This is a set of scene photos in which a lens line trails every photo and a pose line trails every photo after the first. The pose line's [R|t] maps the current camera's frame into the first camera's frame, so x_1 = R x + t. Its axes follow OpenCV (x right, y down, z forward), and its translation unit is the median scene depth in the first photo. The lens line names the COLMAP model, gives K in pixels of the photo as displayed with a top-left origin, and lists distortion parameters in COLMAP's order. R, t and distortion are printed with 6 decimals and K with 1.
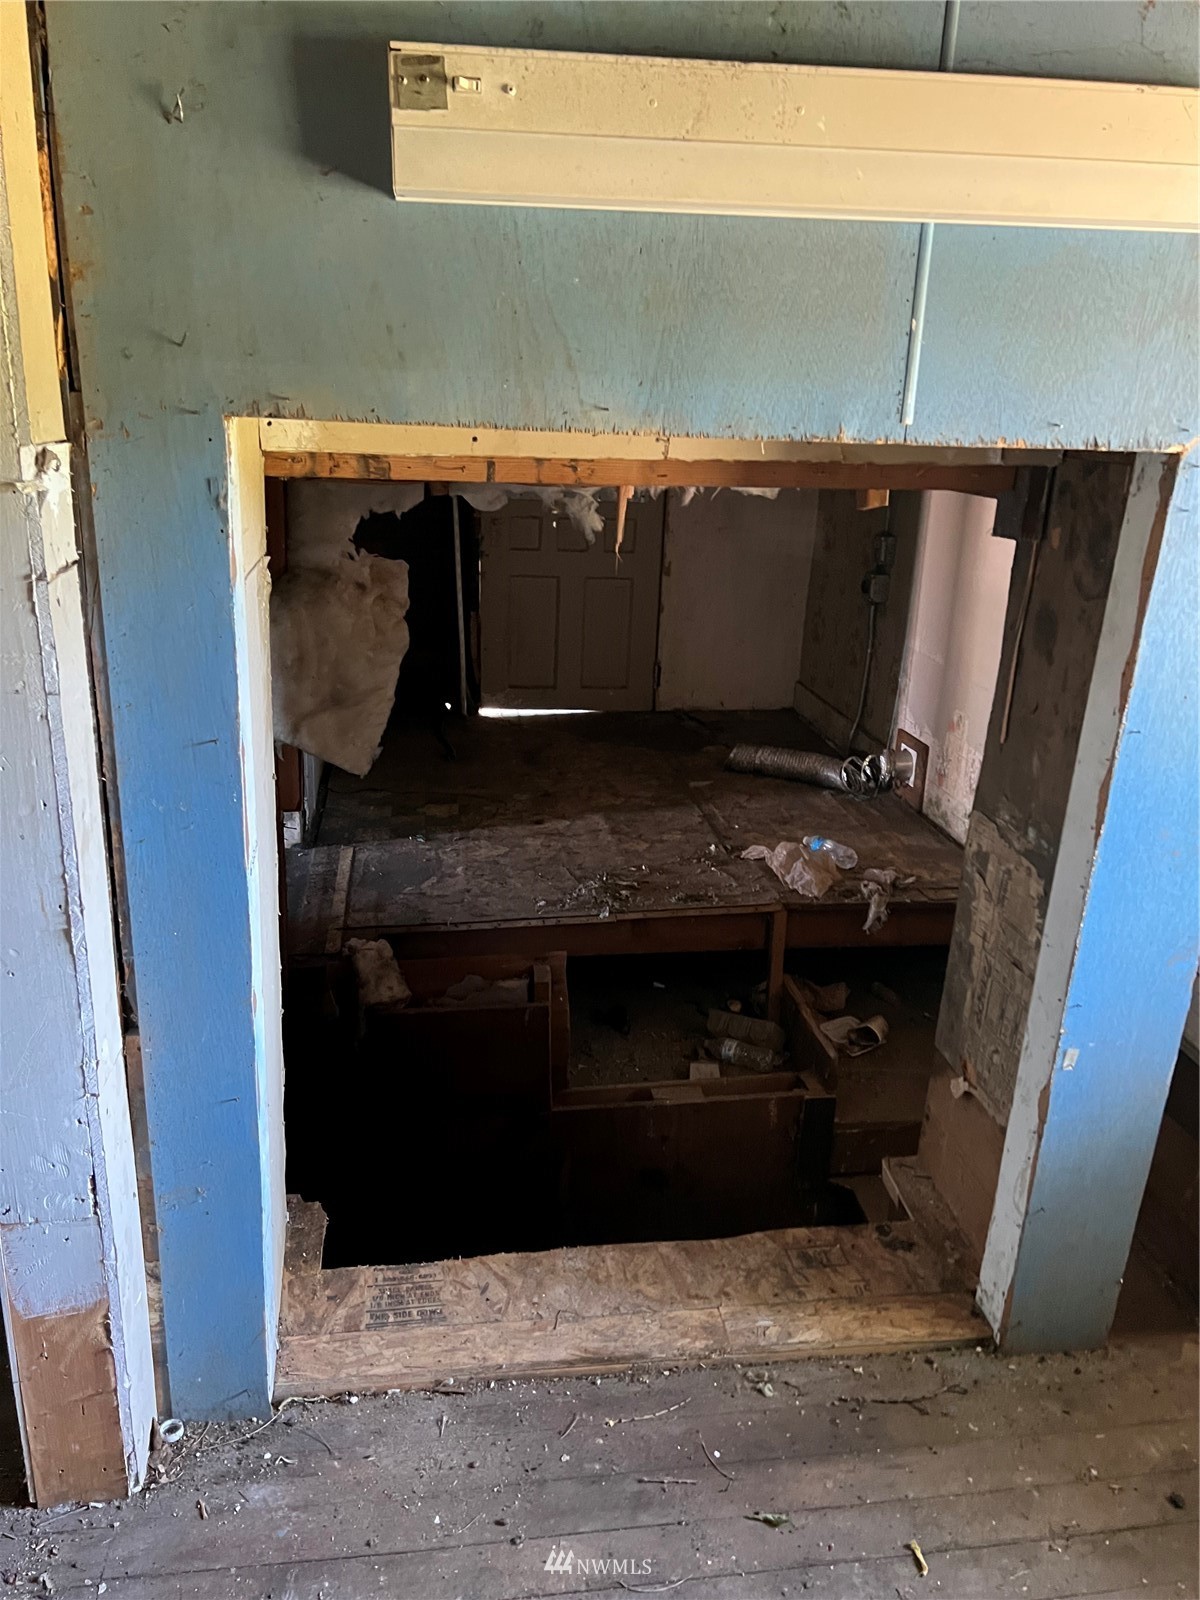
lens RADIAL K [[1201.2, 0, 593.4], [0, 1201.2, 789.4], [0, 0, 1]] dist [0.060415, -0.069441]
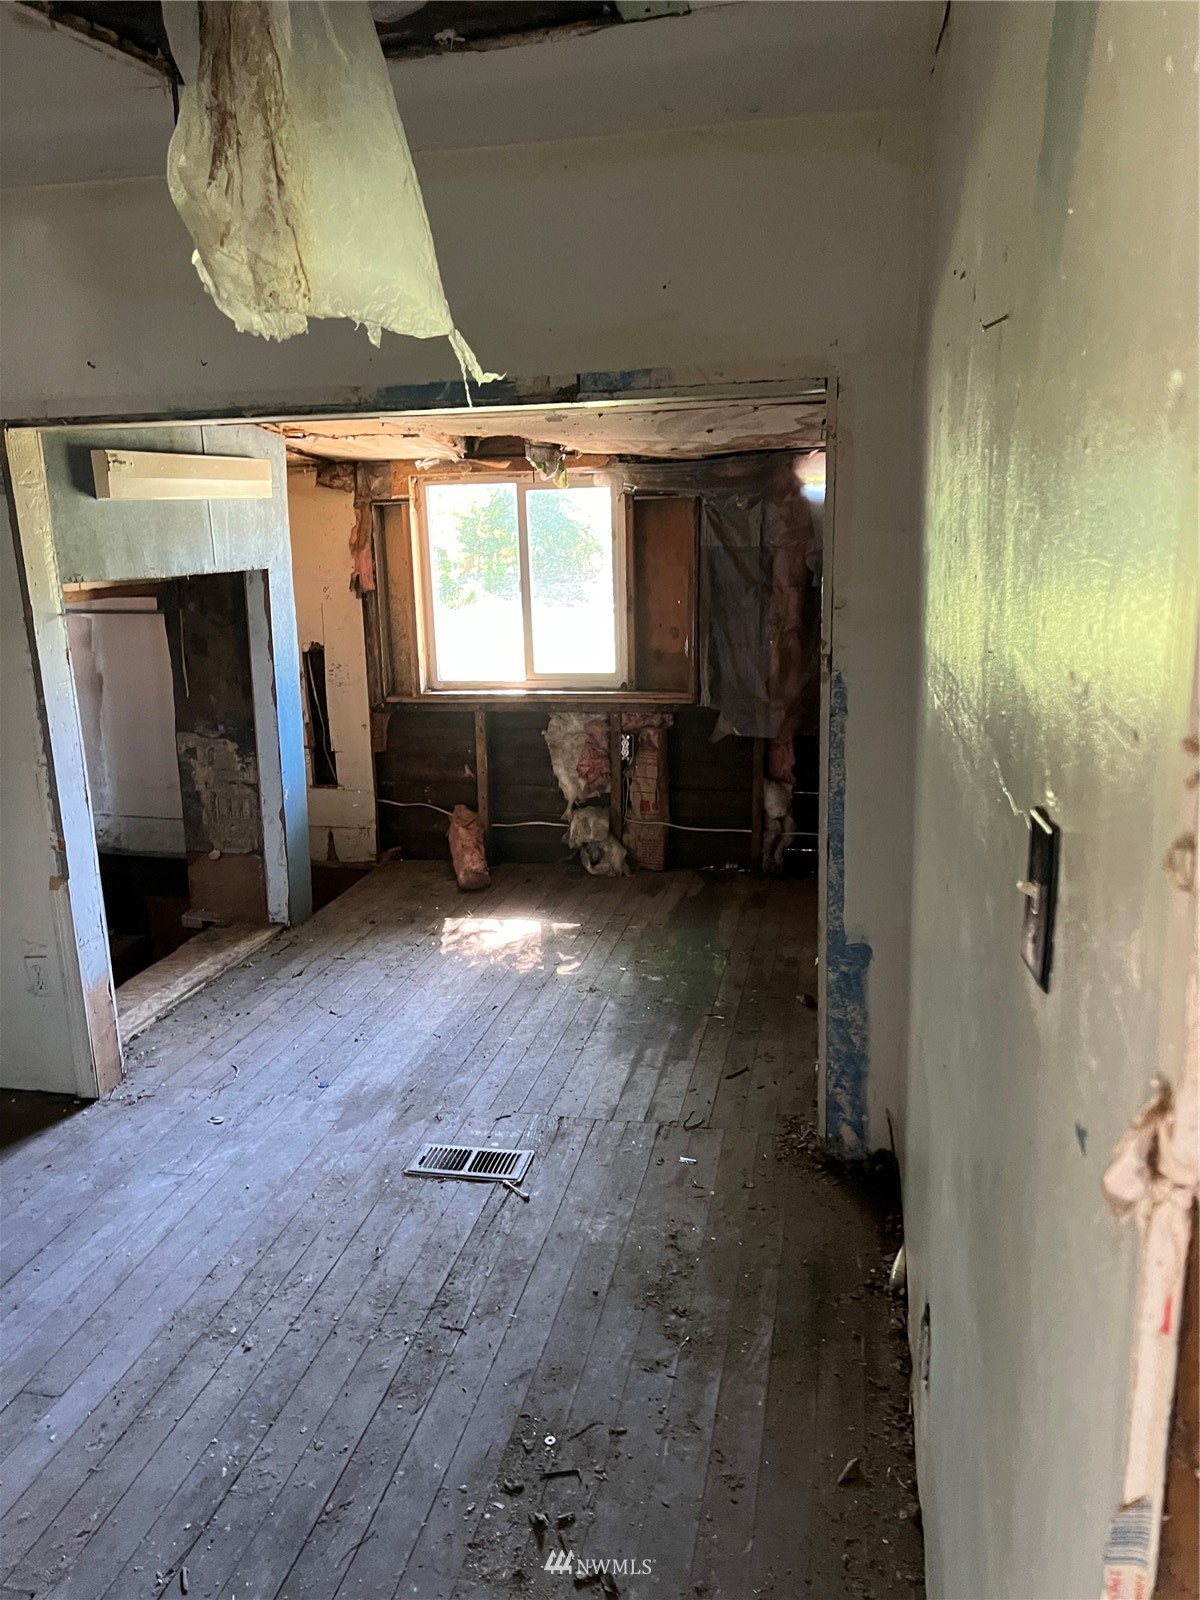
lens RADIAL K [[1201.2, 0, 594.2], [0, 1201.2, 809.6], [0, 0, 1]] dist [0.060415, -0.069441]
pose [[0.355298, -0.261438, 0.897448, -0.805613], [0.320013, 0.936095, 0.146003, 0.039096], [-0.878268, 0.235321, 0.416257, -0.313265]]
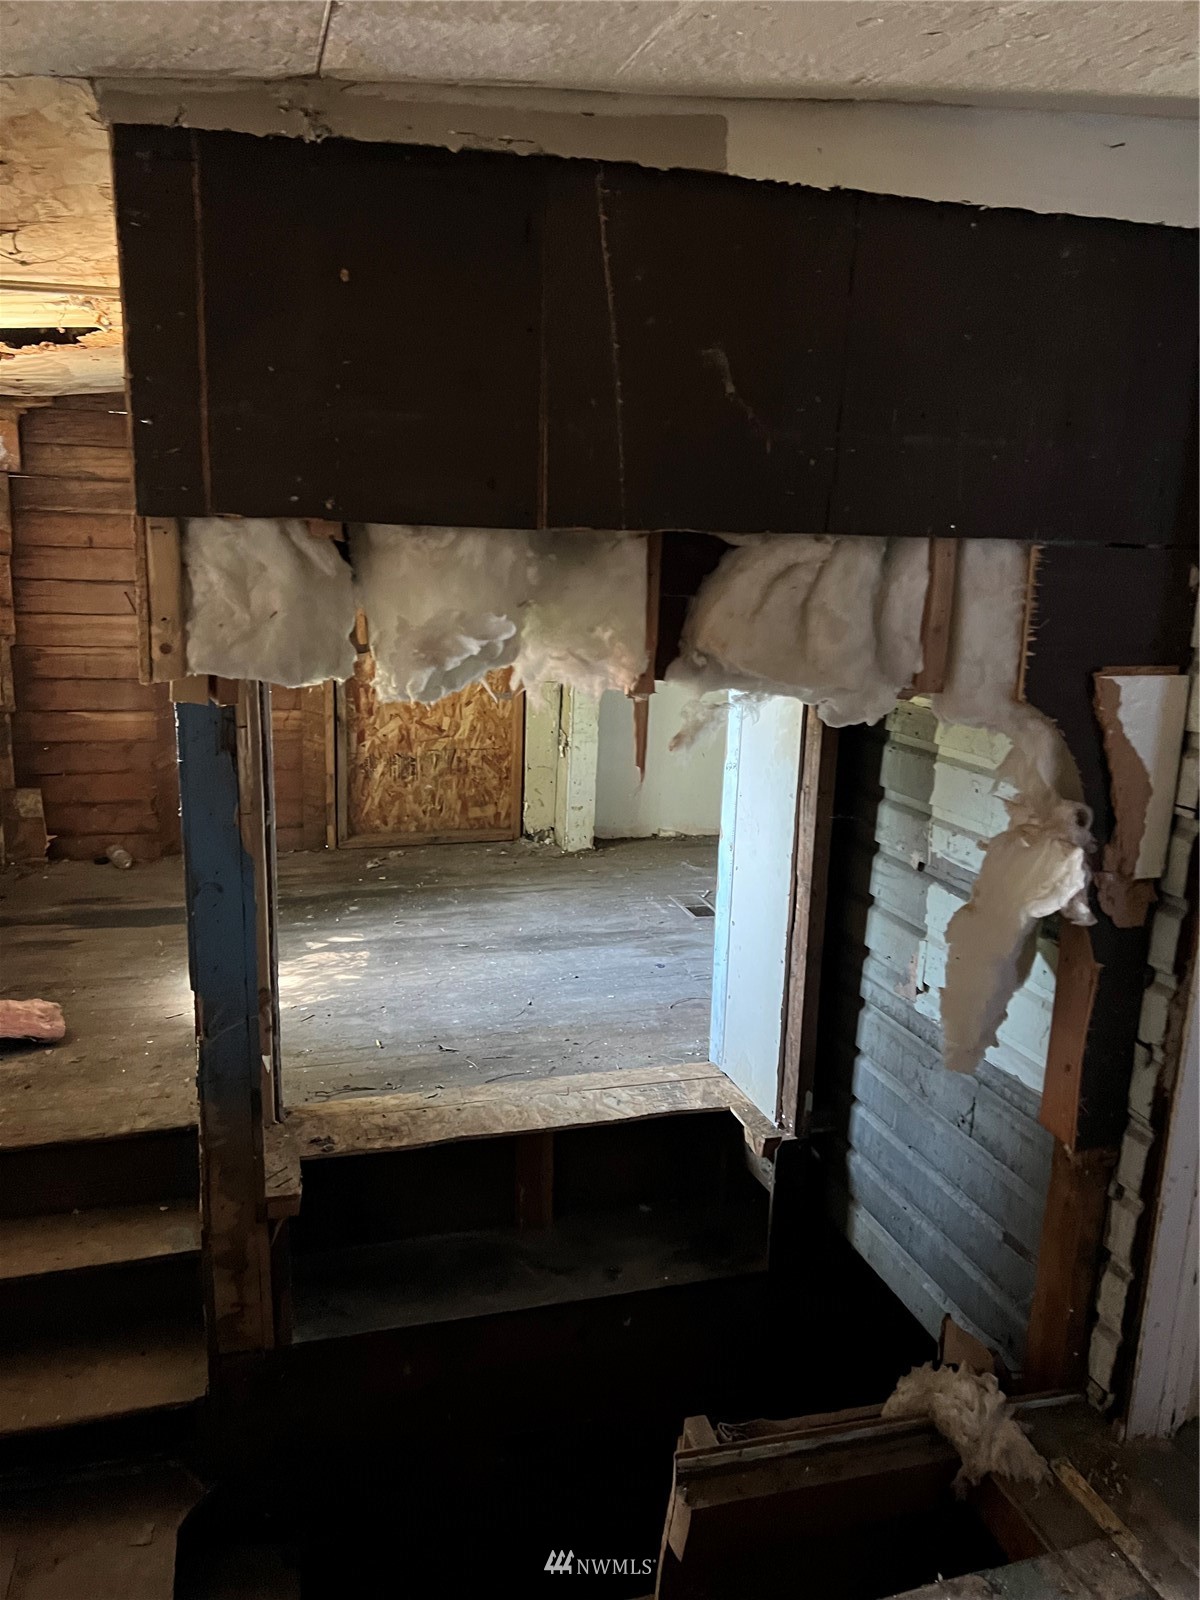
lens RADIAL K [[1201.2, 0, 607.9], [0, 1201.2, 788.1], [0, 0, 1]] dist [0.060415, -0.069441]
pose [[-0.985761, -0.038584, -0.163663, 0.098503], [-0.116457, 0.858752, 0.498981, -0.359126], [0.121293, 0.510936, -0.851018, 1.095810]]
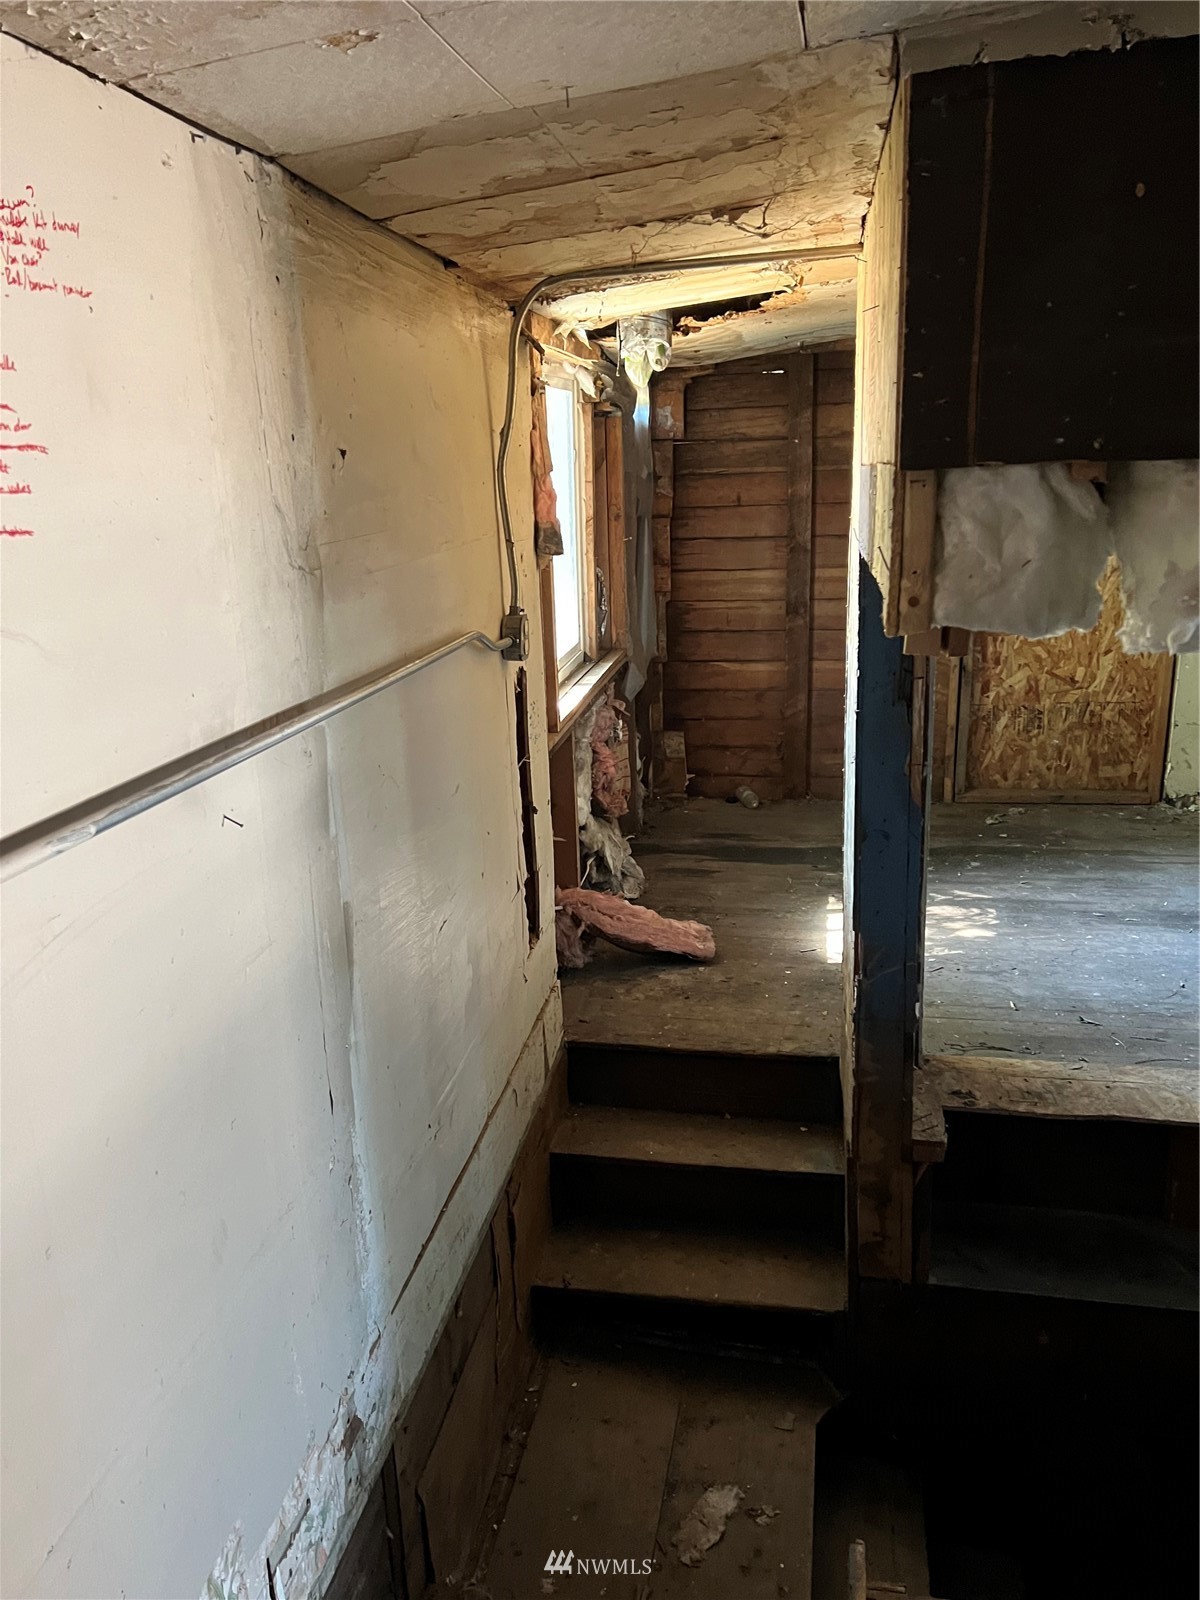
lens RADIAL K [[1201.2, 0, 588.0], [0, 1201.2, 810.6], [0, 0, 1]] dist [0.060415, -0.069441]
pose [[-0.947203, -0.093474, 0.306708, 0.147191], [0.097990, 0.826407, 0.554481, -0.360387], [-0.305295, 0.555260, -0.773616, 1.101451]]
